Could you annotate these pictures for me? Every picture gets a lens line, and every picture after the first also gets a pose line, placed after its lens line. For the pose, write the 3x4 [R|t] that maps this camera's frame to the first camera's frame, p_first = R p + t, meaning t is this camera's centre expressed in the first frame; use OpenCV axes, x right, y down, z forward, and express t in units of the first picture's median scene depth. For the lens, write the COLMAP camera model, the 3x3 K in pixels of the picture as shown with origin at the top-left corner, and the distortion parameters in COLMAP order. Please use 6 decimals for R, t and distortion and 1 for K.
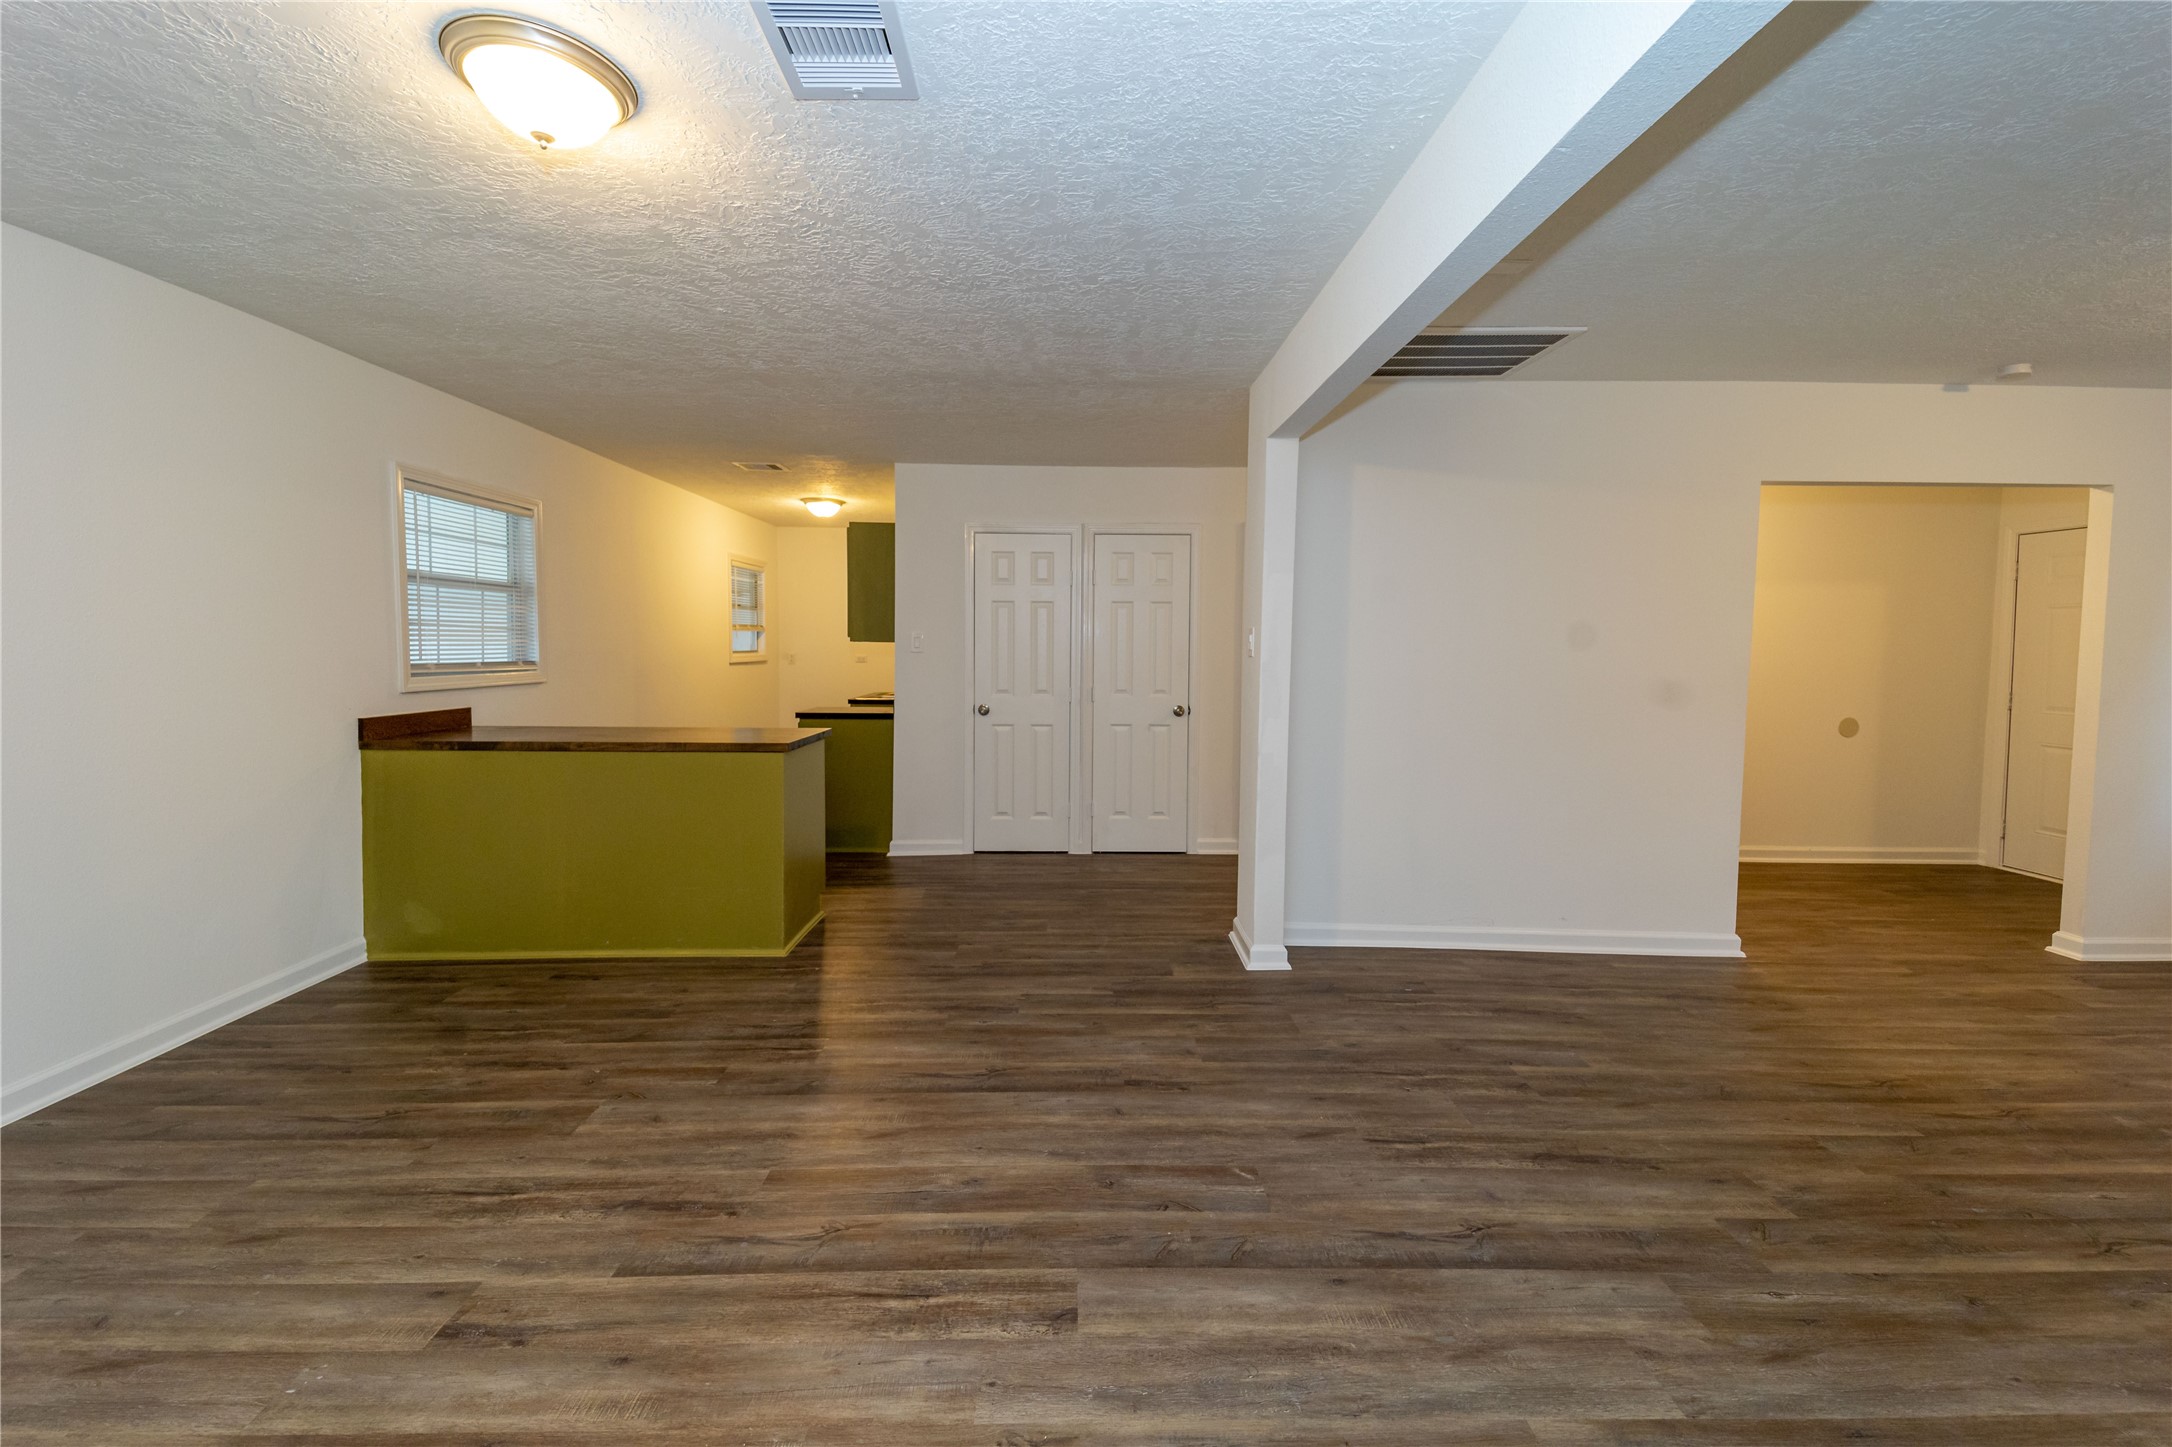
lens RADIAL K [[868.6, 0, 1075.8], [0, 868.6, 680.4], [0, 0, 1]] dist [0.081574, -0.038011]
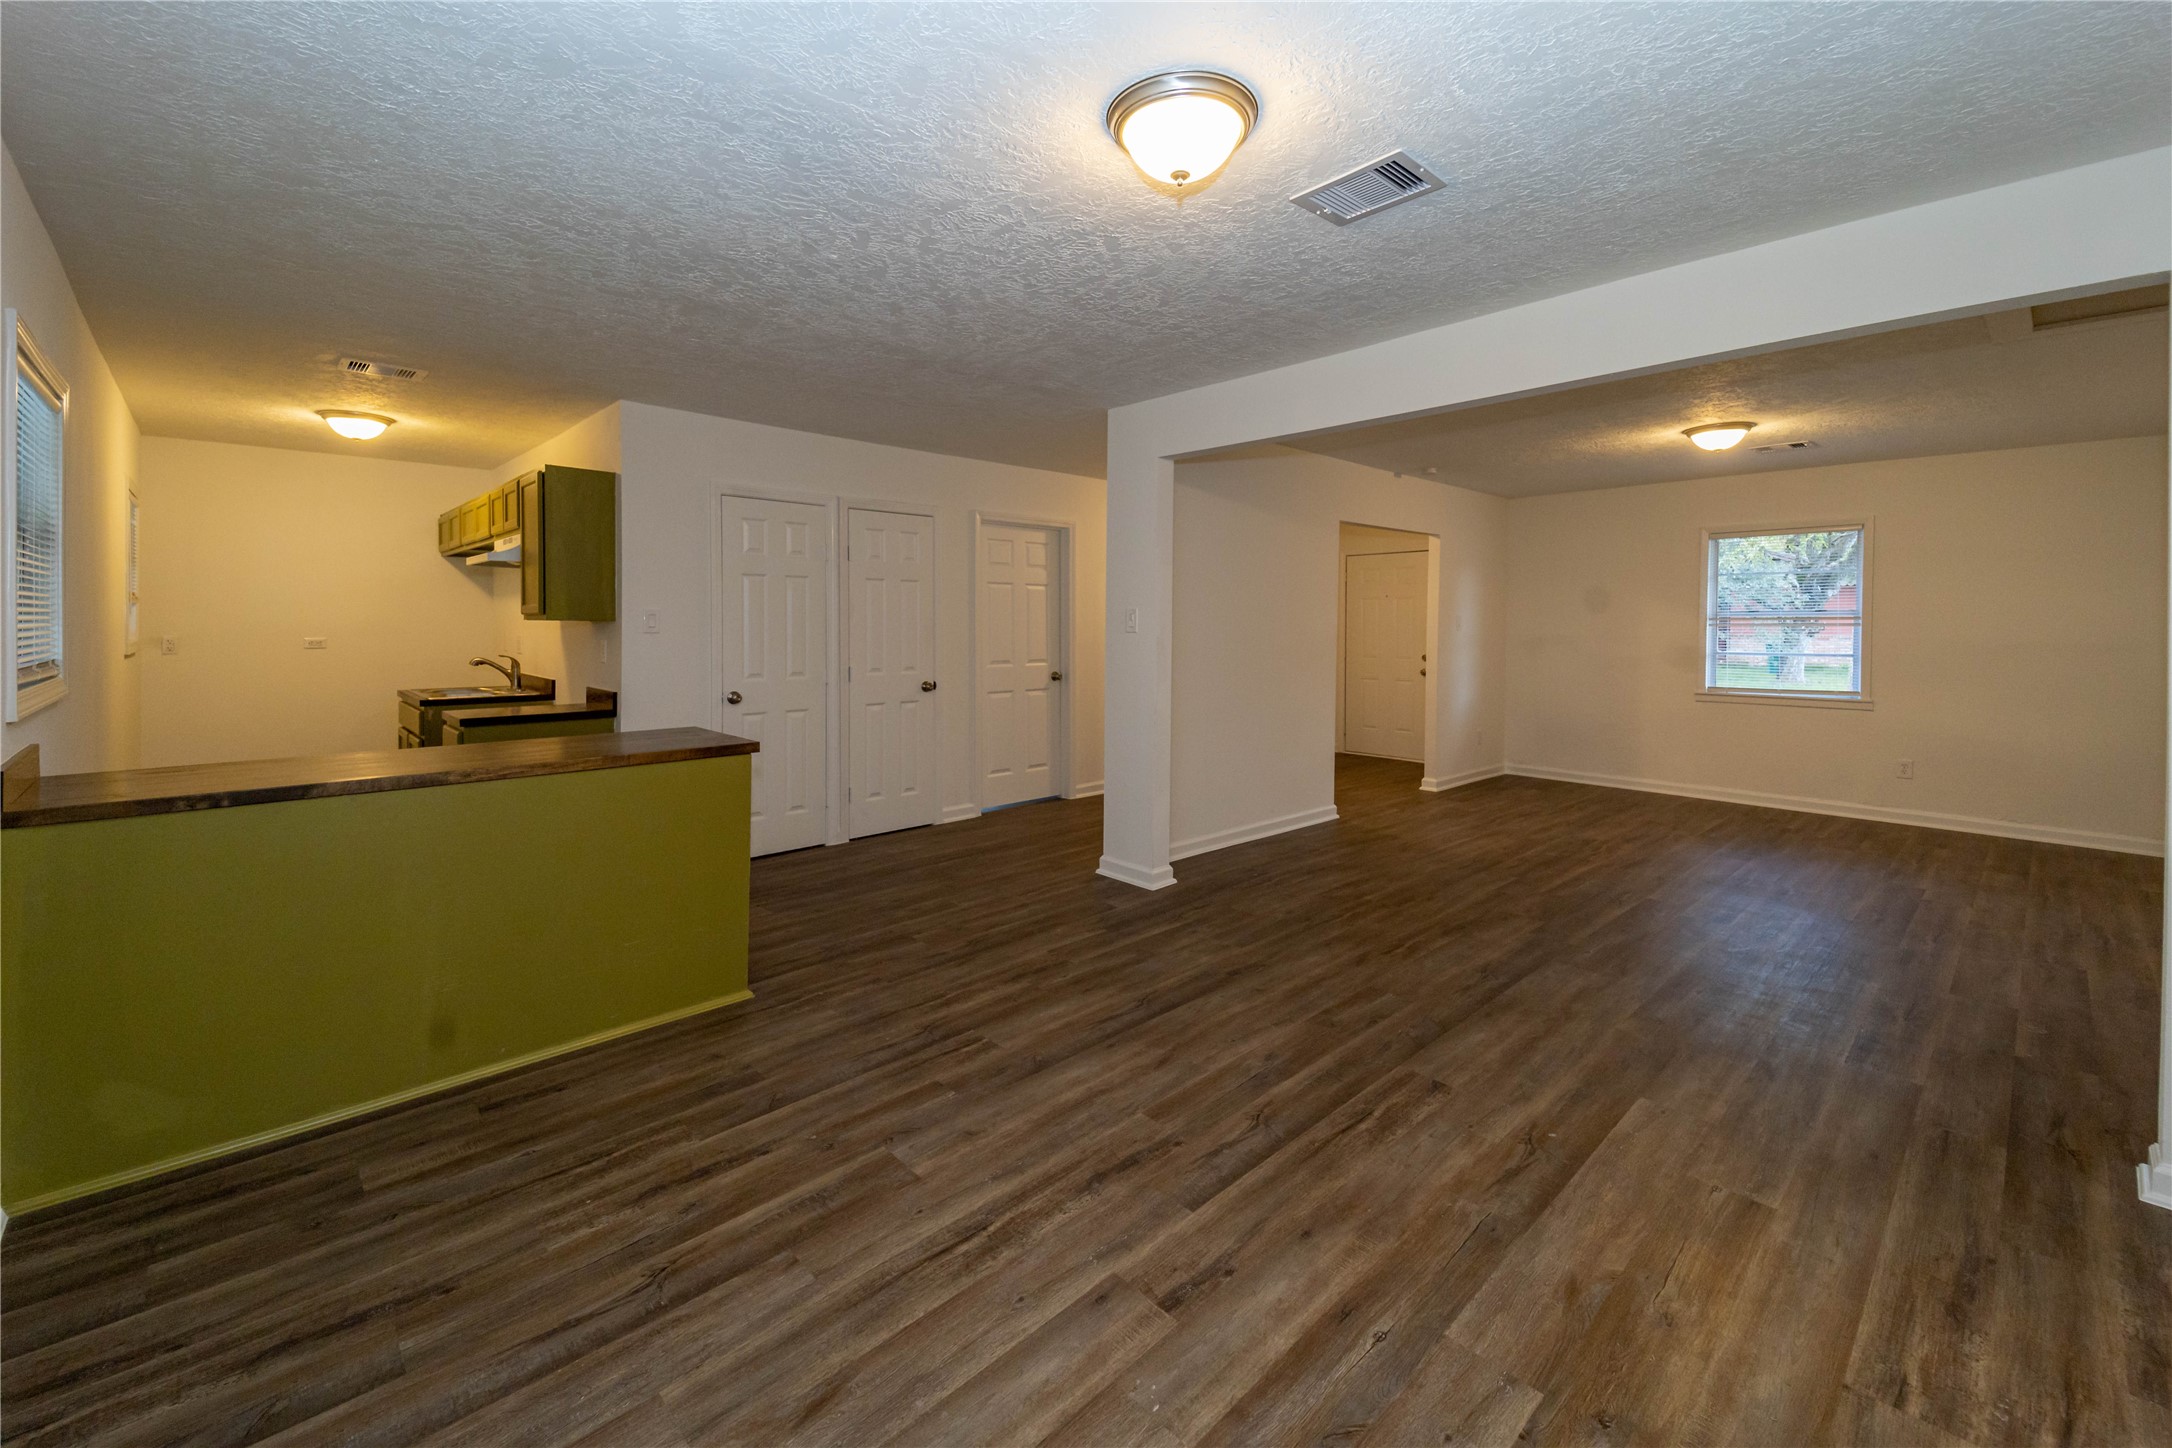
lens RADIAL K [[874.7, 0, 1092.4], [0, 874.7, 695.7], [0, 0, 1]] dist [0.079187, -0.035466]
pose [[0.733102, -0.063276, 0.677169, -1.018834], [0.032212, 0.997776, 0.058361, -0.029182], [-0.679355, -0.020972, 0.733510, 0.228738]]
